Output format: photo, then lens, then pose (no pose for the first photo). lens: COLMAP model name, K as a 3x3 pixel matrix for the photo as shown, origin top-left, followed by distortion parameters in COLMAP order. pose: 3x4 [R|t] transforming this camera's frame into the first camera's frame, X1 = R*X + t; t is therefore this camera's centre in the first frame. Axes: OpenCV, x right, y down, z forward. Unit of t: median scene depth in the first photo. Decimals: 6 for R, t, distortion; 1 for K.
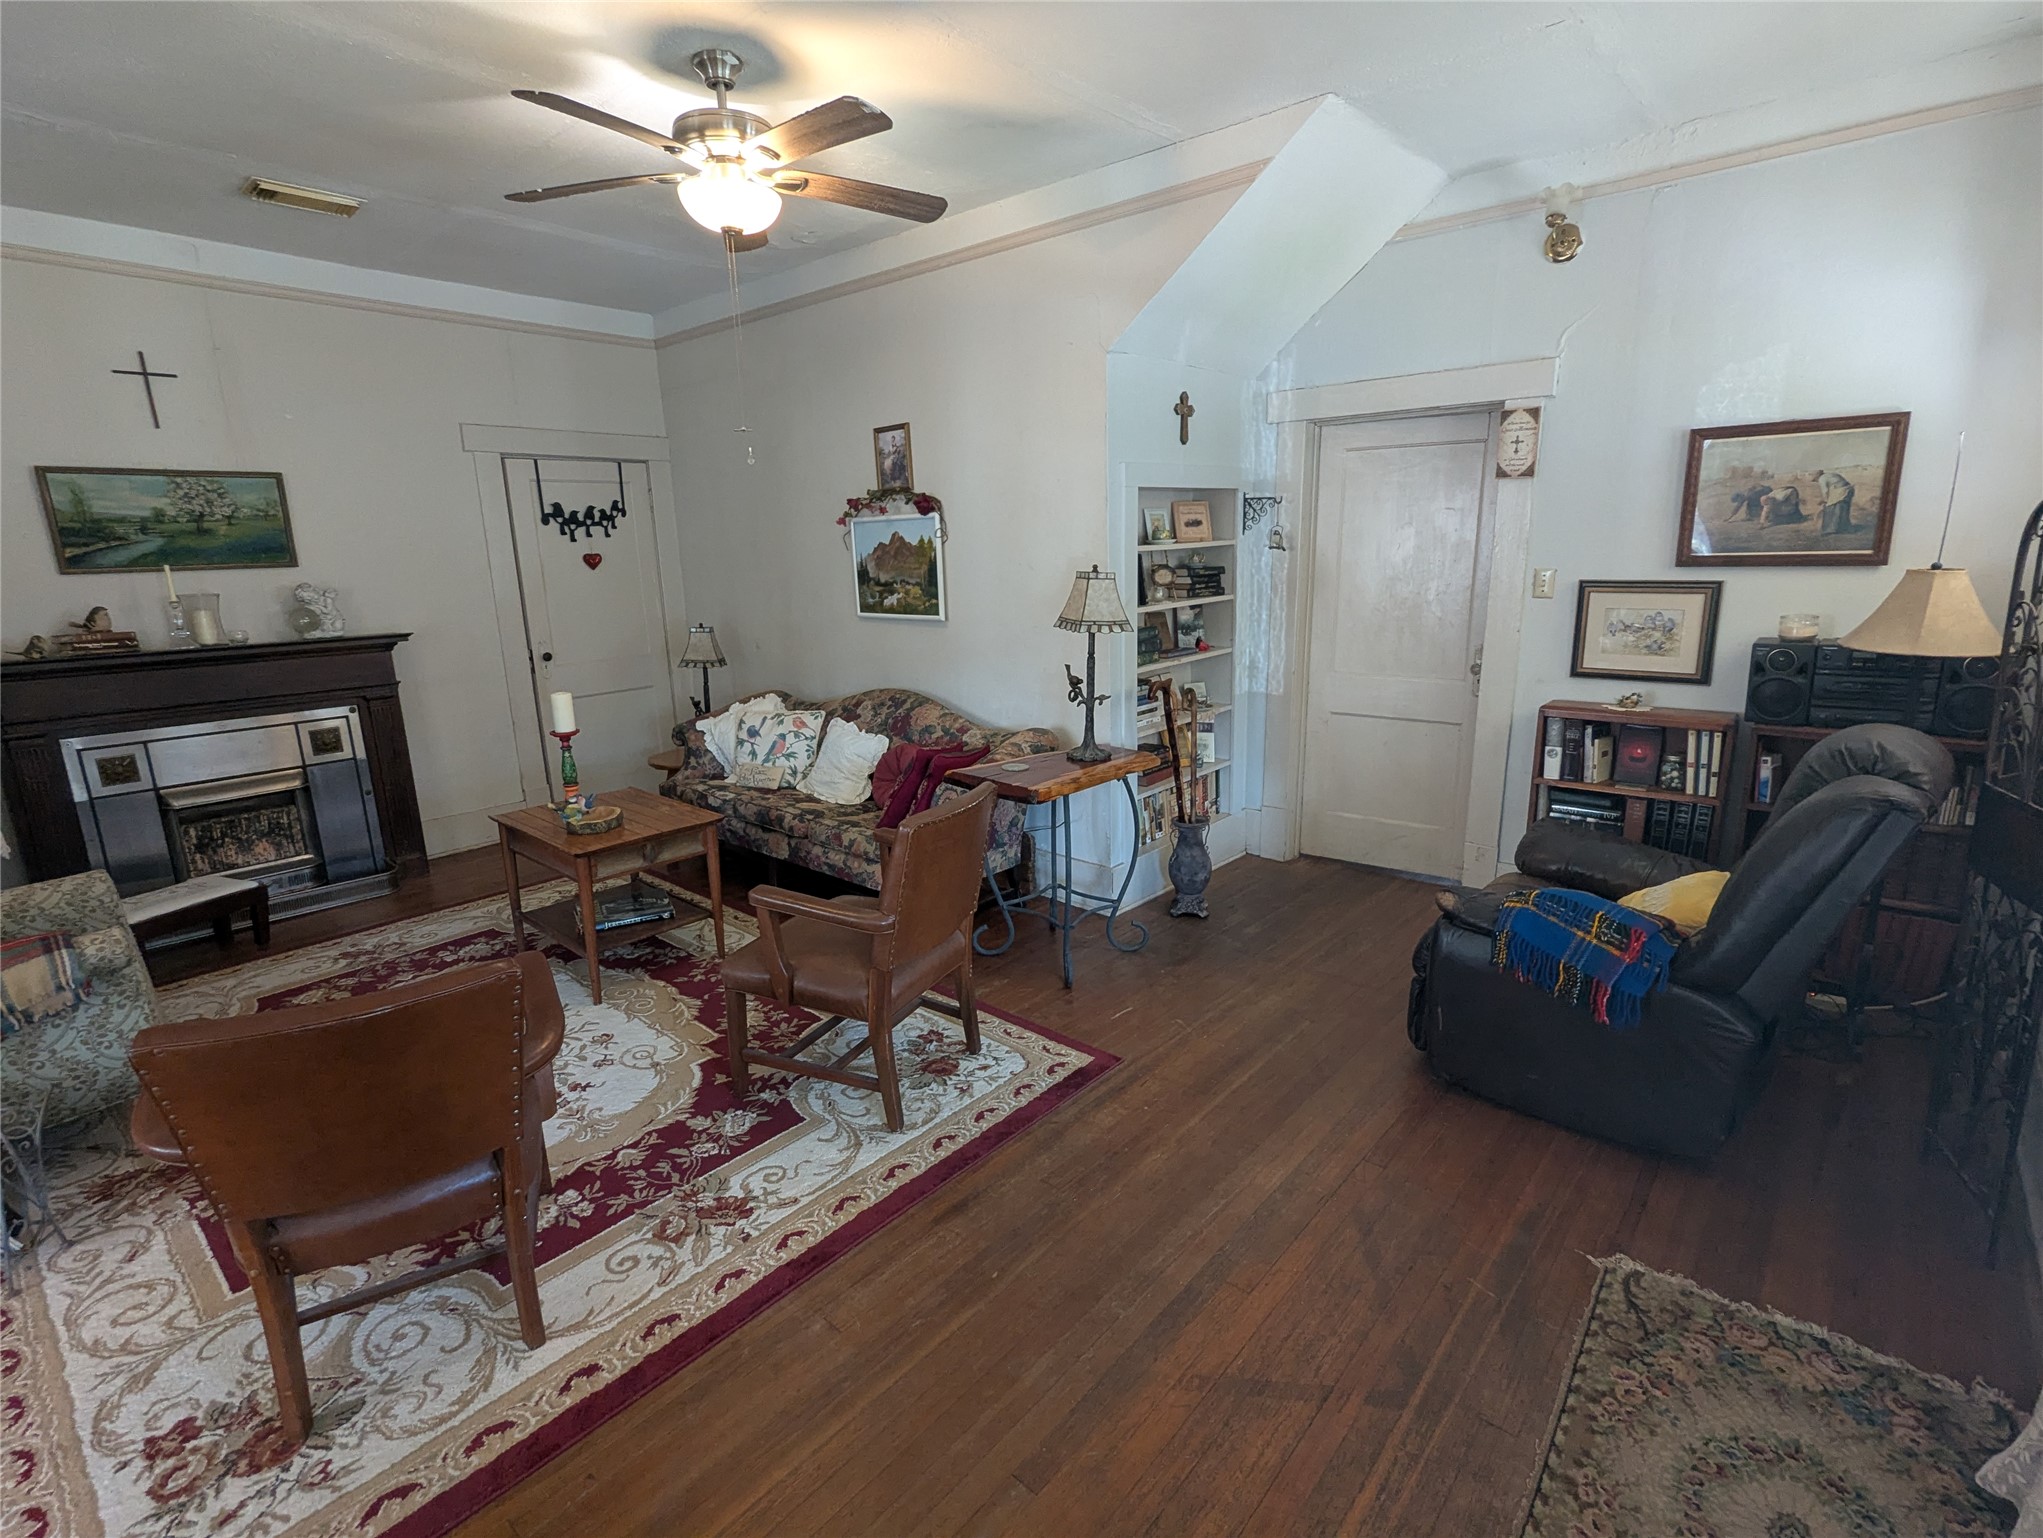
lens RADIAL K [[974.1, 0, 1018.5], [0, 974.1, 766.4], [0, 0, 1]] dist [-0.001738, 0.002603]
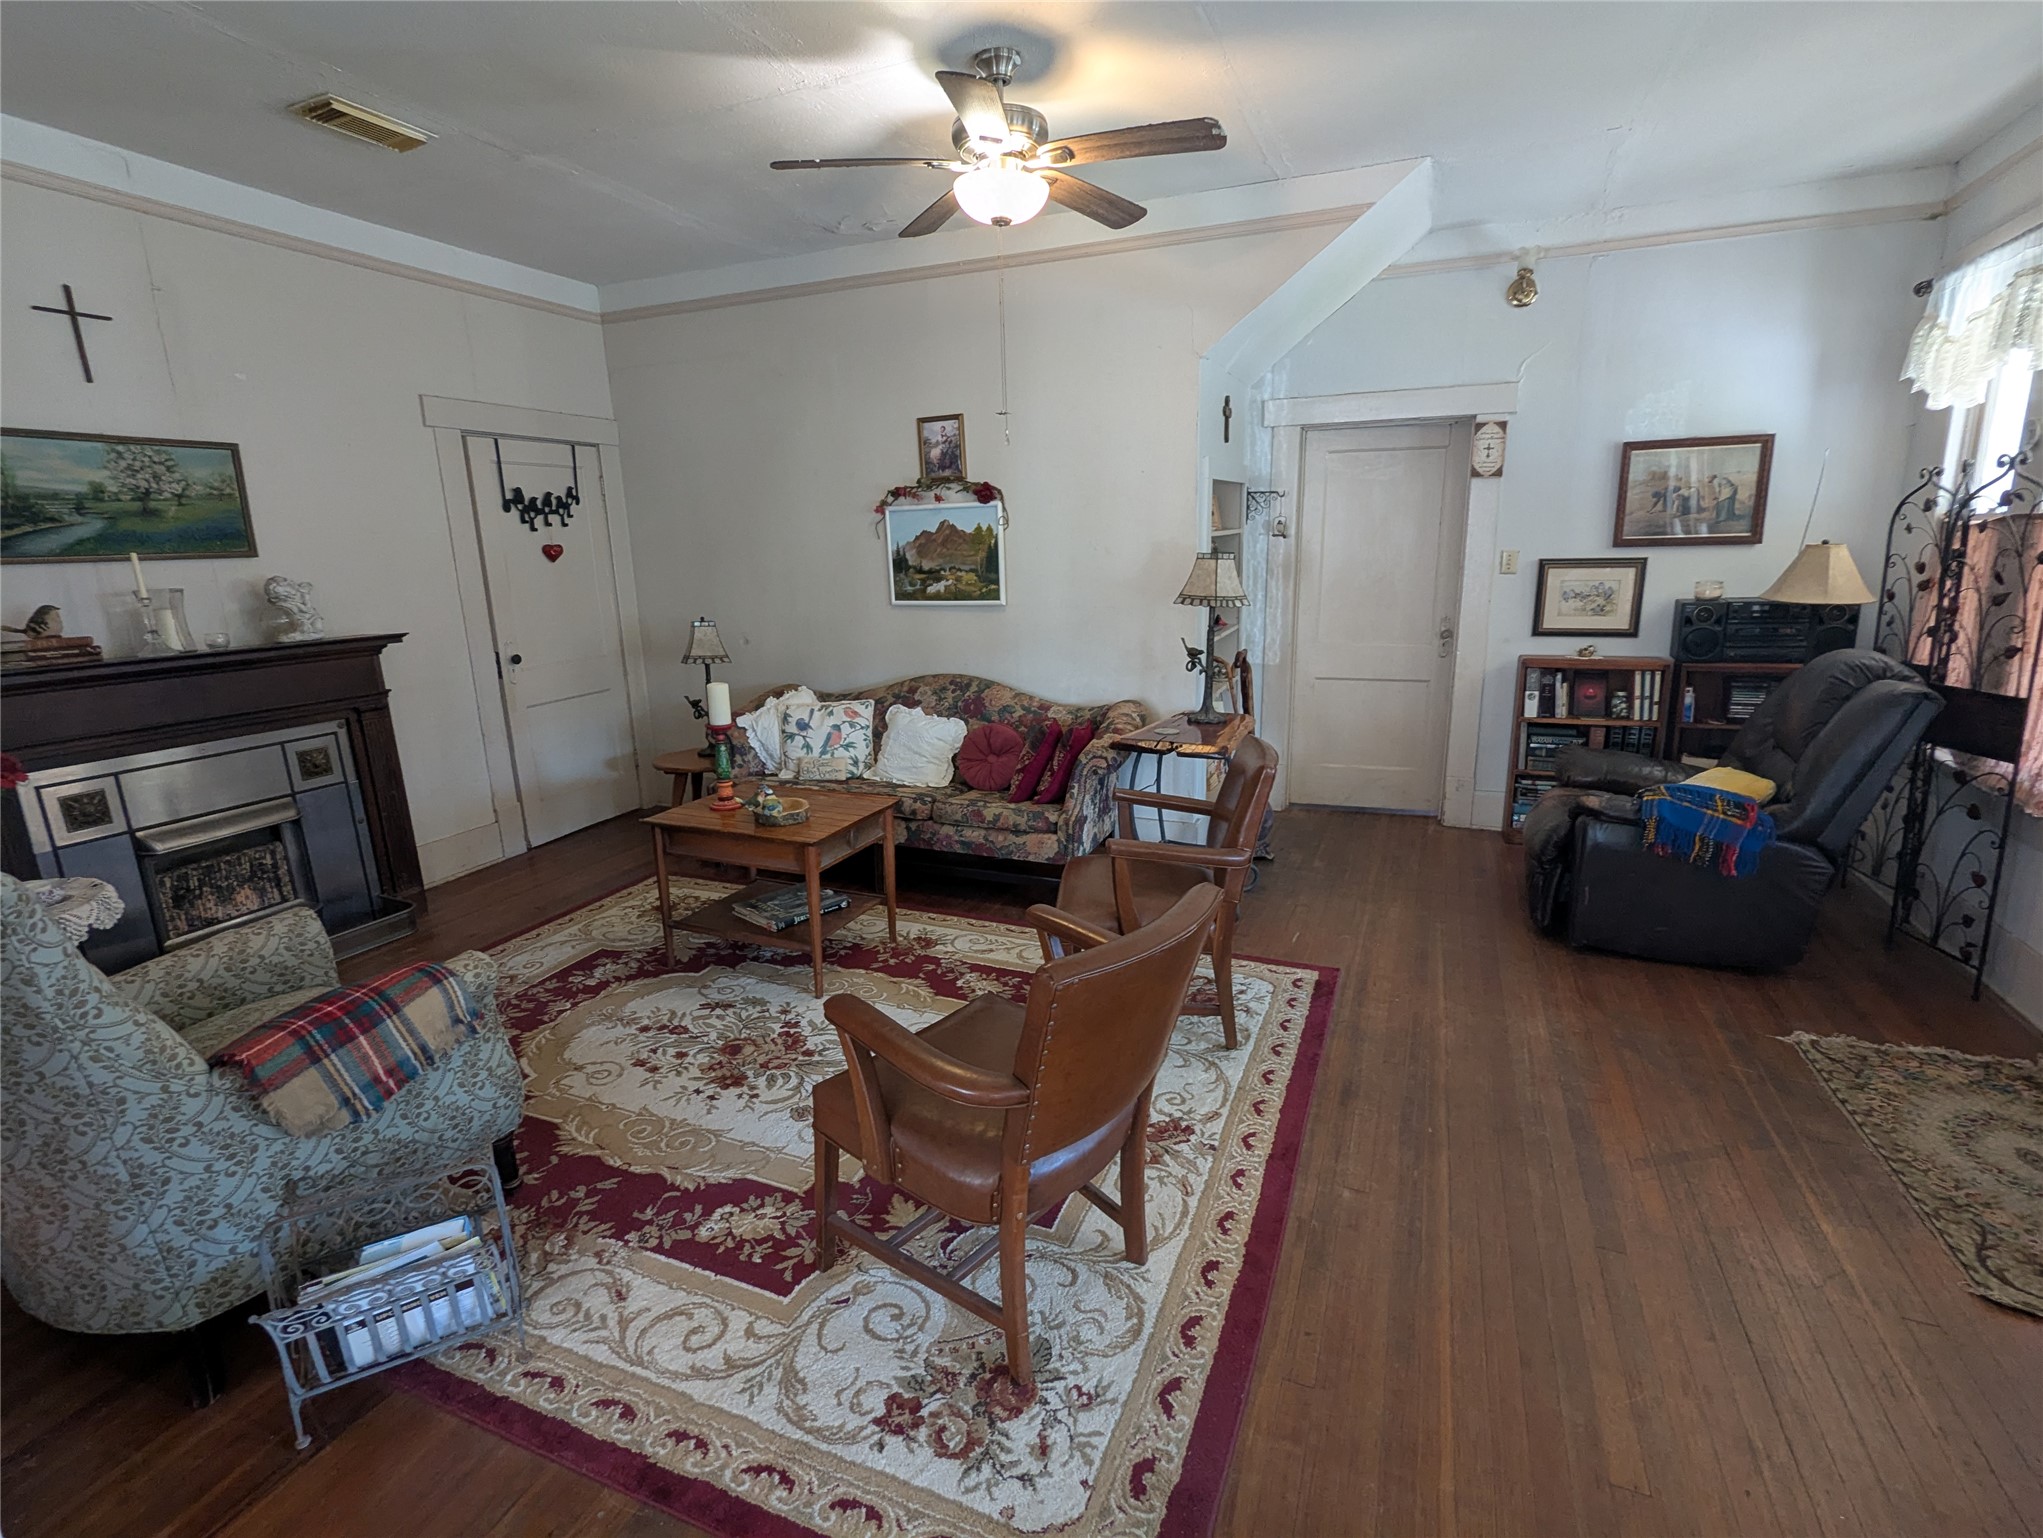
lens RADIAL K [[974.1, 0, 1018.5], [0, 974.1, 766.4], [0, 0, 1]] dist [-0.001738, 0.002603]
pose [[0.948528, -0.071628, 0.308486, -0.458160], [0.073086, 0.997302, 0.006842, 0.018701], [-0.308143, 0.016056, 0.951204, 0.009240]]
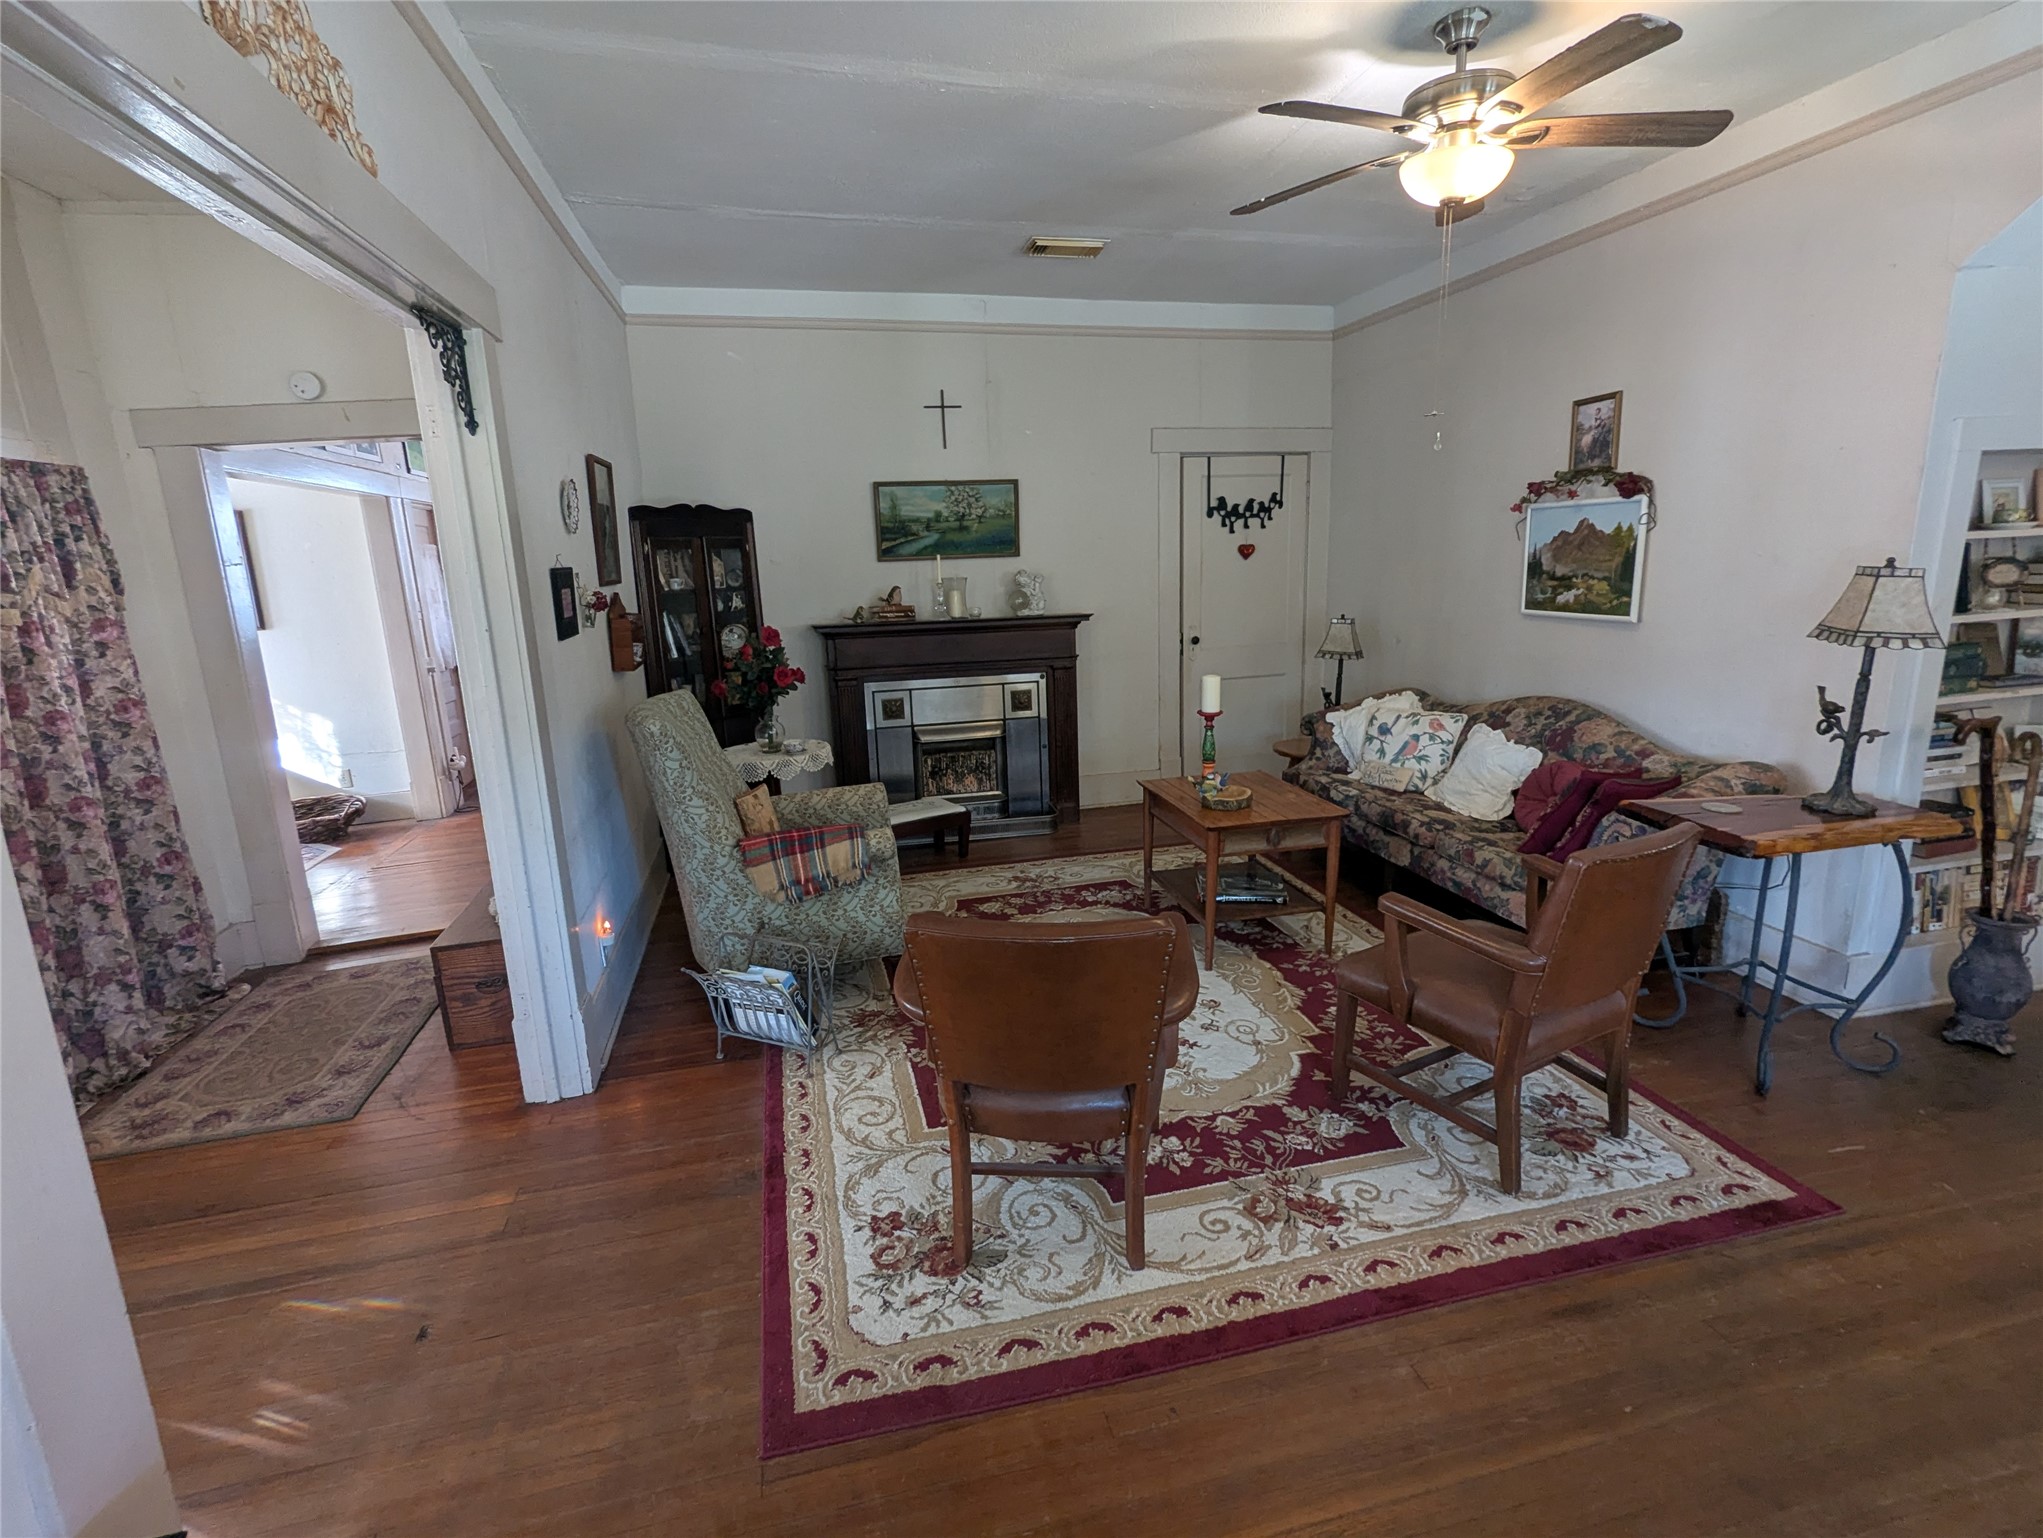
lens RADIAL K [[974.1, 0, 1018.5], [0, 974.1, 766.4], [0, 0, 1]] dist [-0.001738, 0.002603]
pose [[0.818436, 0.124900, -0.560858, -0.028821], [-0.118910, 0.991776, 0.047343, -0.001846], [0.562159, 0.027945, 0.826557, -0.000722]]
